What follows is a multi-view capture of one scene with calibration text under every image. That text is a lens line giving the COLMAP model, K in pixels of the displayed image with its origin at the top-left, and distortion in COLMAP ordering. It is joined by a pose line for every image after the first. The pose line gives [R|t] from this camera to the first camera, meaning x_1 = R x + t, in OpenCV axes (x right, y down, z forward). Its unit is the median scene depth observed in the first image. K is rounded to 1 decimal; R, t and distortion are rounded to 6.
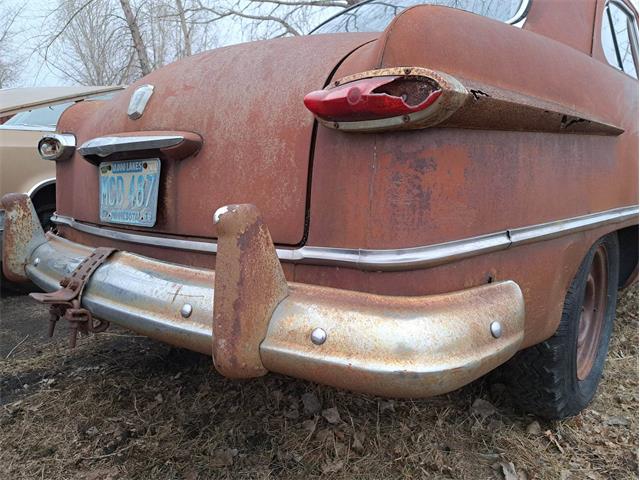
lens RADIAL K [[469.0, 0, 320.0], [0, 469.0, 240.0], [0, 0, 1]] dist [0.053626, -0.042873]
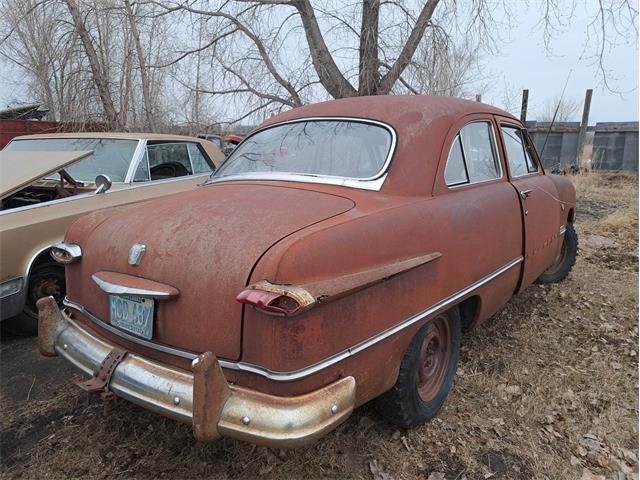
lens RADIAL K [[481.2, 0, 315.2], [0, 481.2, 240.4], [0, 0, 1]] dist [0.080109, -0.071344]
pose [[0.997248, -0.027763, 0.068738, 0.111887], [0.023043, 0.997383, 0.068535, -0.462337], [-0.070460, -0.066762, 0.995278, -0.695641]]
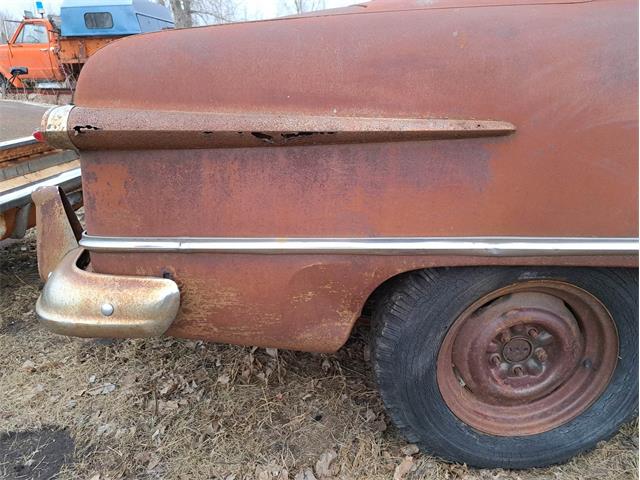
lens RADIAL K [[469.0, 0, 320.0], [0, 469.0, 240.0], [0, 0, 1]] dist [0.053626, -0.042873]
pose [[0.672845, 0.227373, -0.703976, 1.127664], [-0.083455, 0.968851, 0.233159, -0.242859], [0.735061, -0.098130, 0.670862, 0.385221]]
